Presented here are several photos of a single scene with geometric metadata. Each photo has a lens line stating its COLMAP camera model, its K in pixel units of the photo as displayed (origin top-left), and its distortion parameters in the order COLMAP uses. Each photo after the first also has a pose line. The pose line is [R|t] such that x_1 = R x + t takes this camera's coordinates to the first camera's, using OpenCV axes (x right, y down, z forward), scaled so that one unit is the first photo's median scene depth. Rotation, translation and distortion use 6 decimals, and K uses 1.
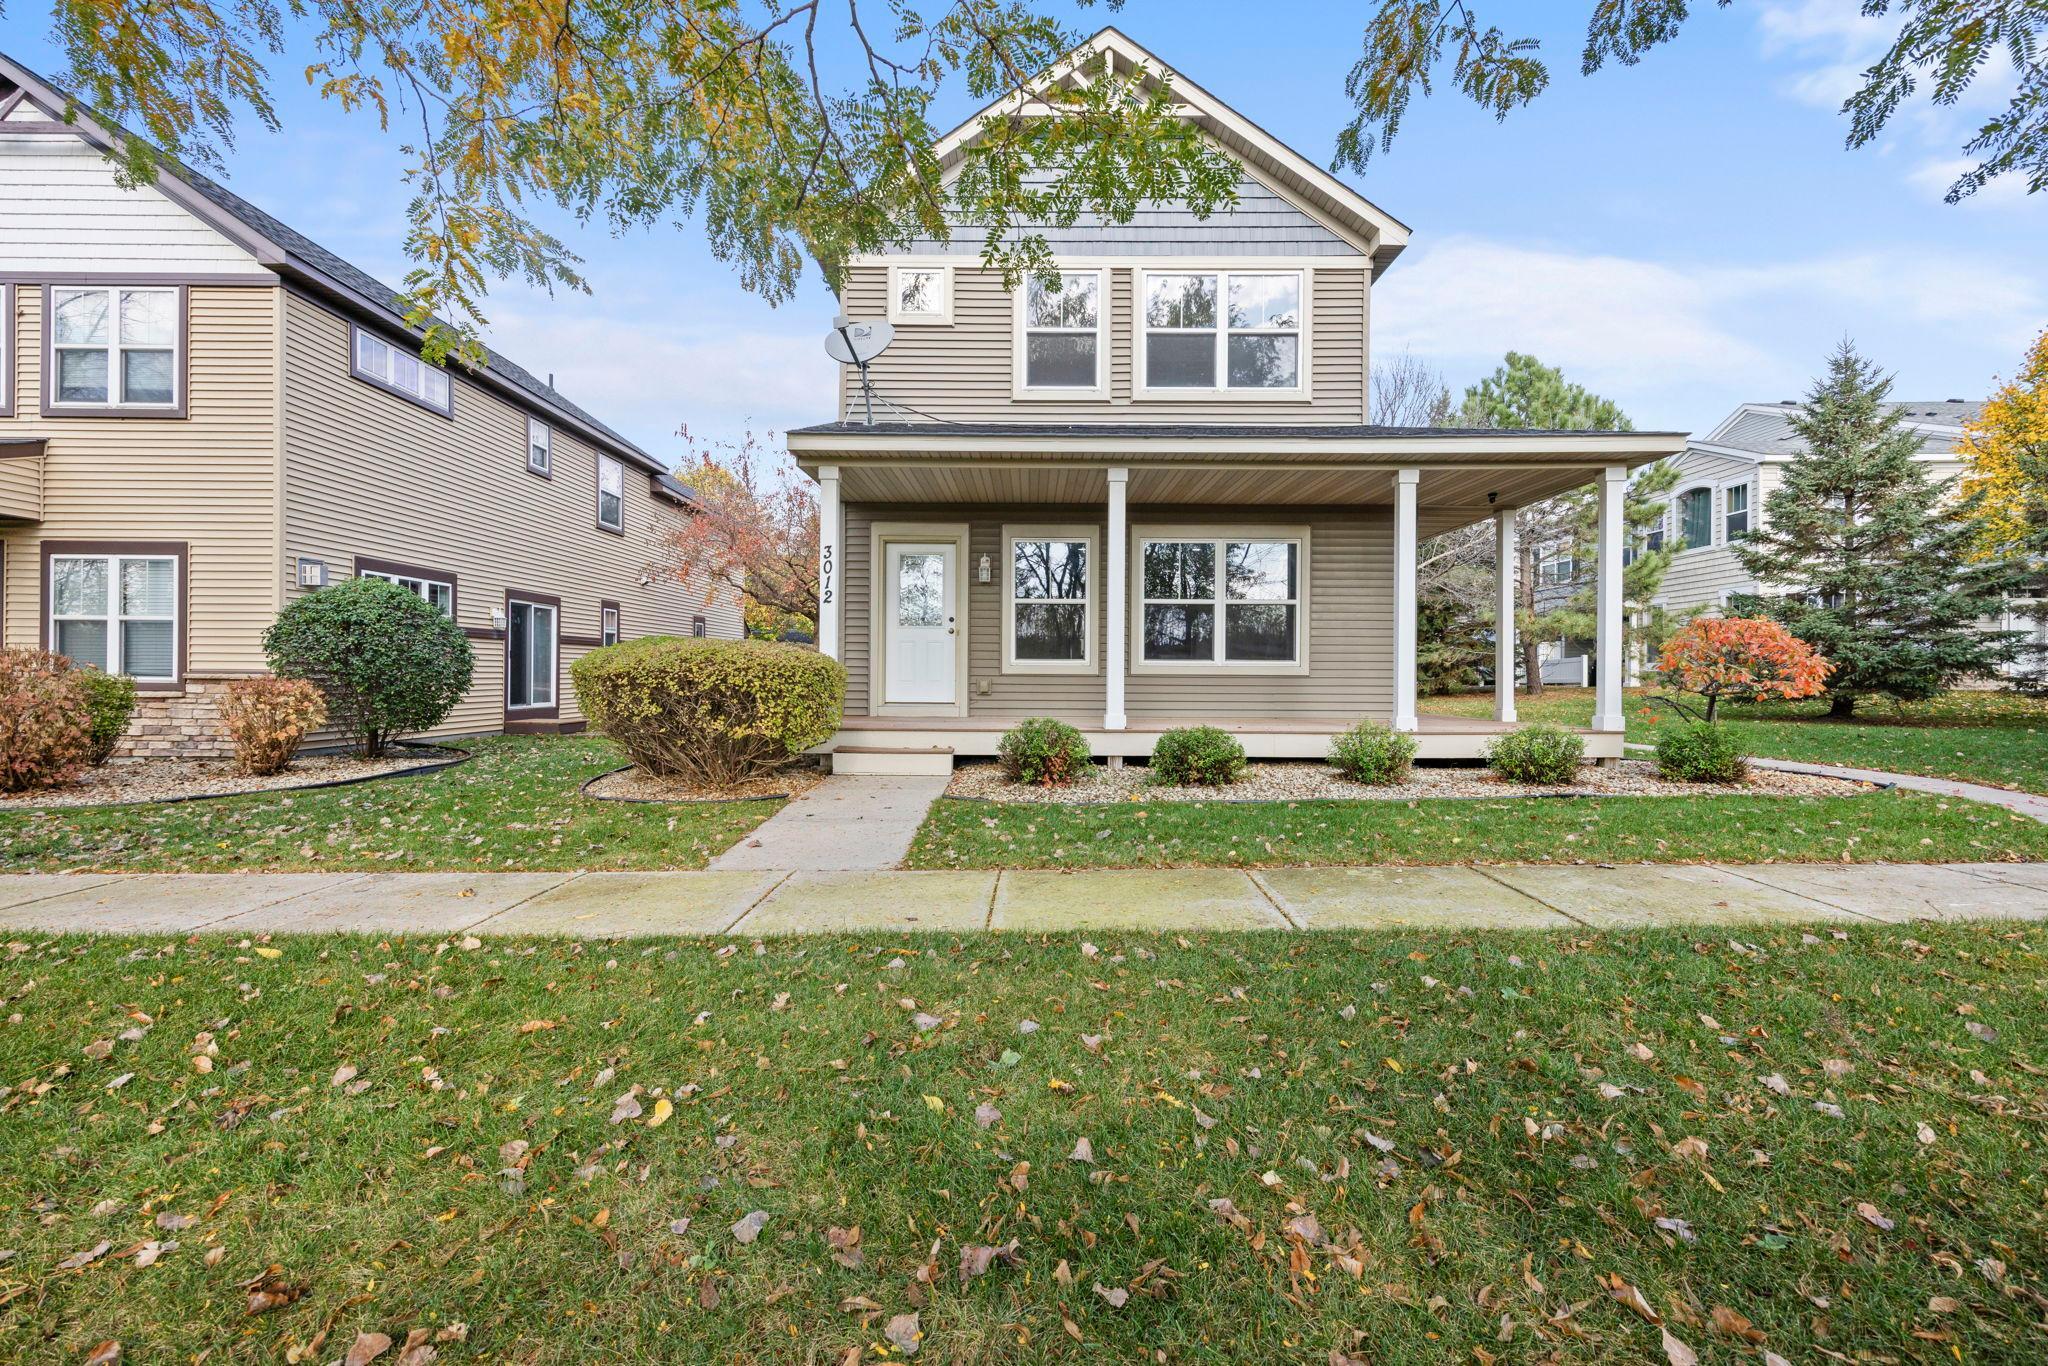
lens RADIAL K [[795.4, 0, 1021.7], [0, 795.4, 674.3], [0, 0, 1]] dist [-0.000343, 0.000012]
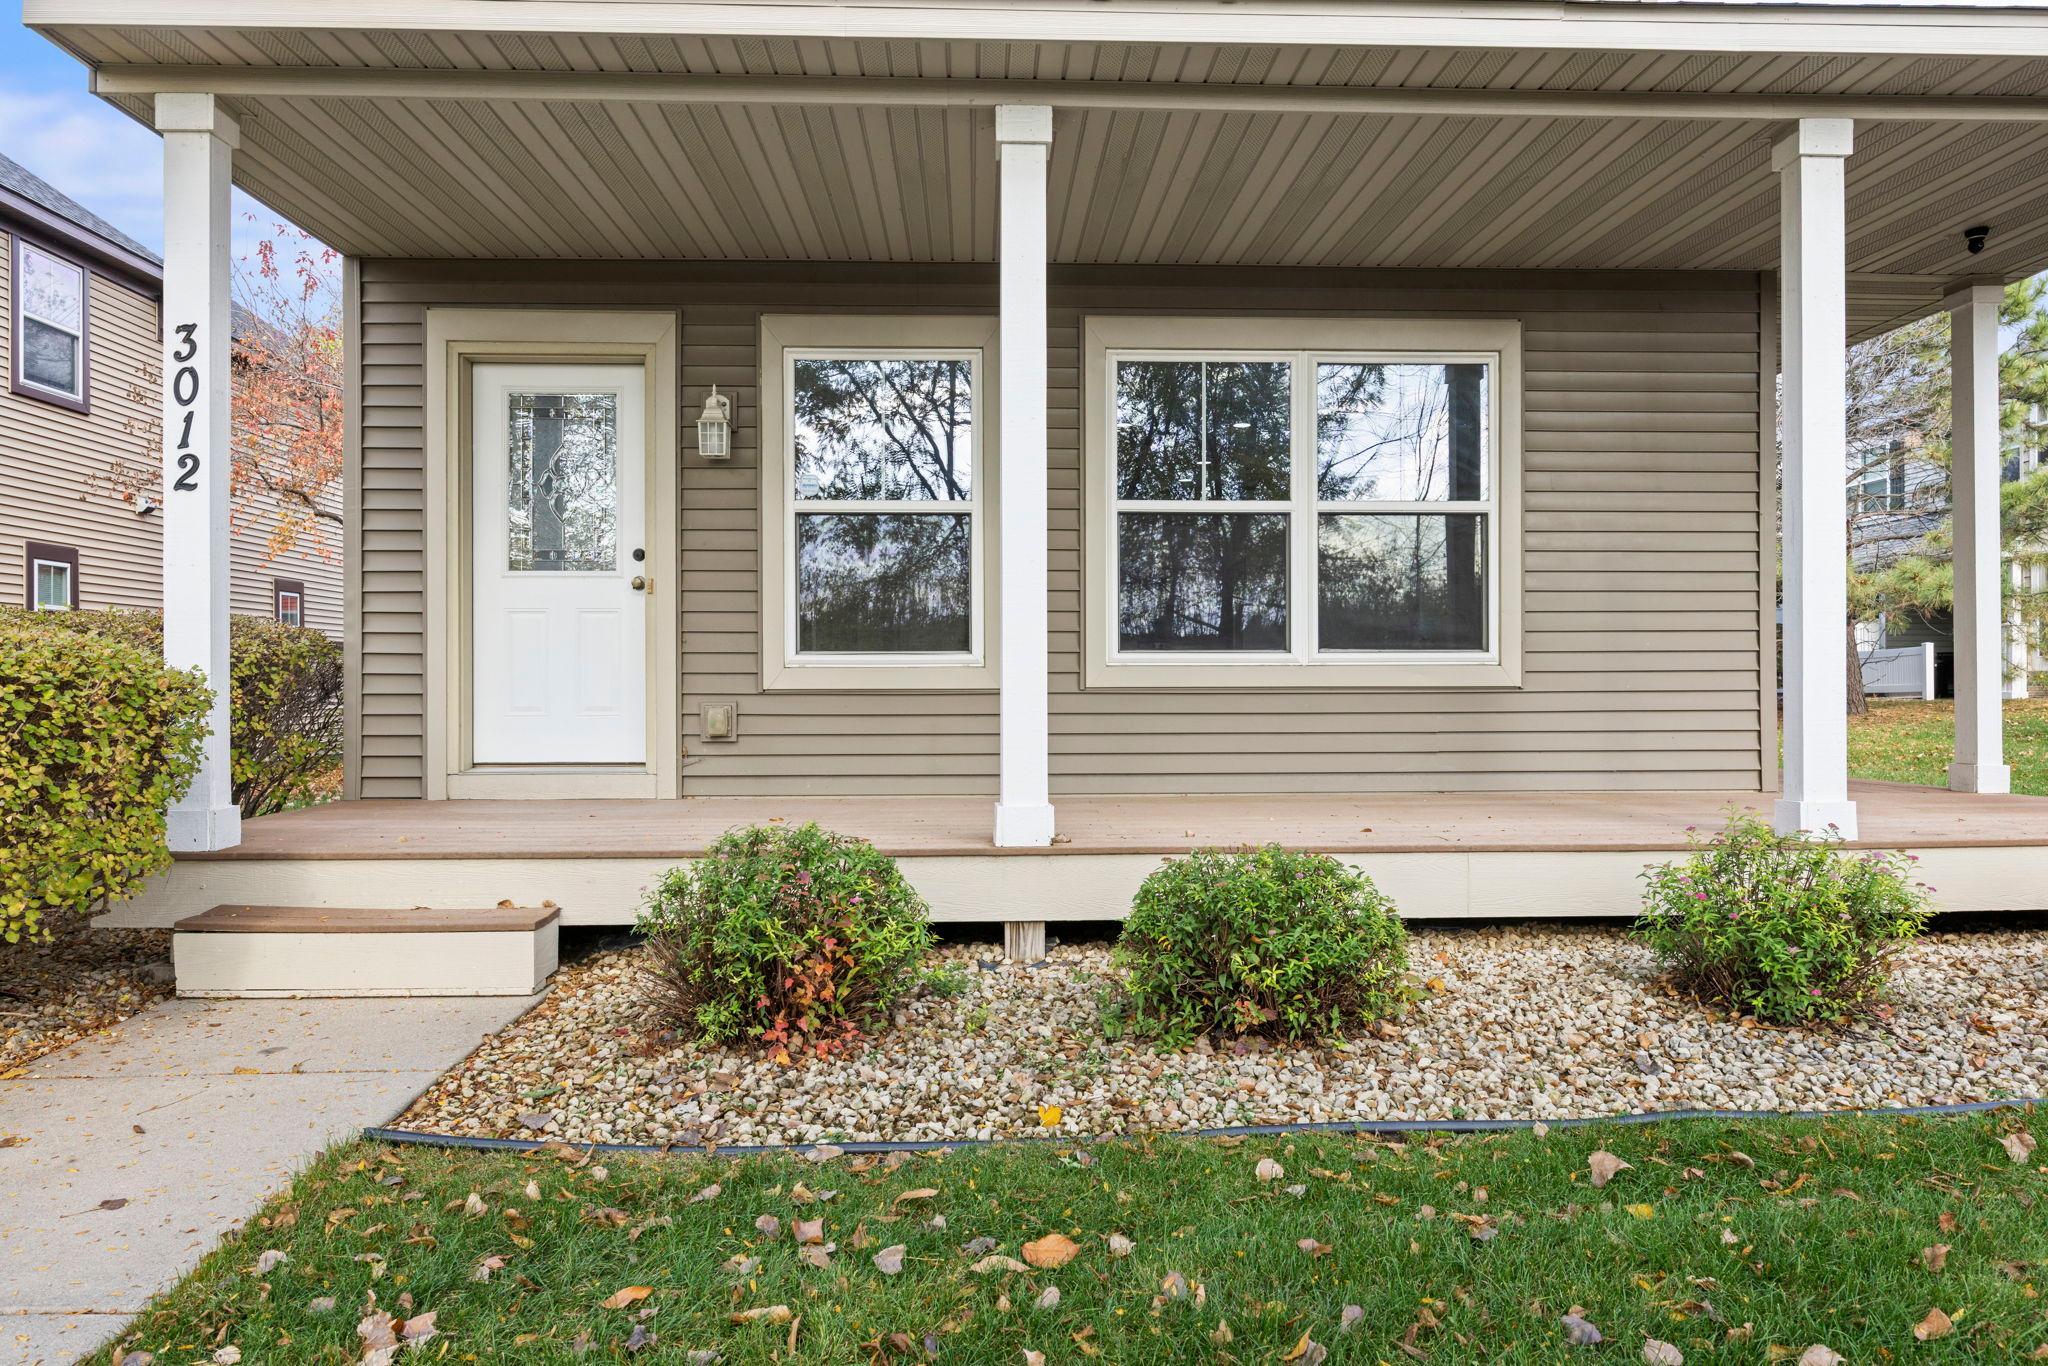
lens RADIAL K [[1166.8, 0, 1021.3], [0, 1166.8, 683.4], [0, 0, 1]] dist [0.004174, 0.000497]
pose [[0.999400, -0.008778, 0.033504, 0.085509], [0.008780, 0.999961, 0.000088, -0.002602], [-0.033503, 0.000207, 0.999439, 0.411391]]
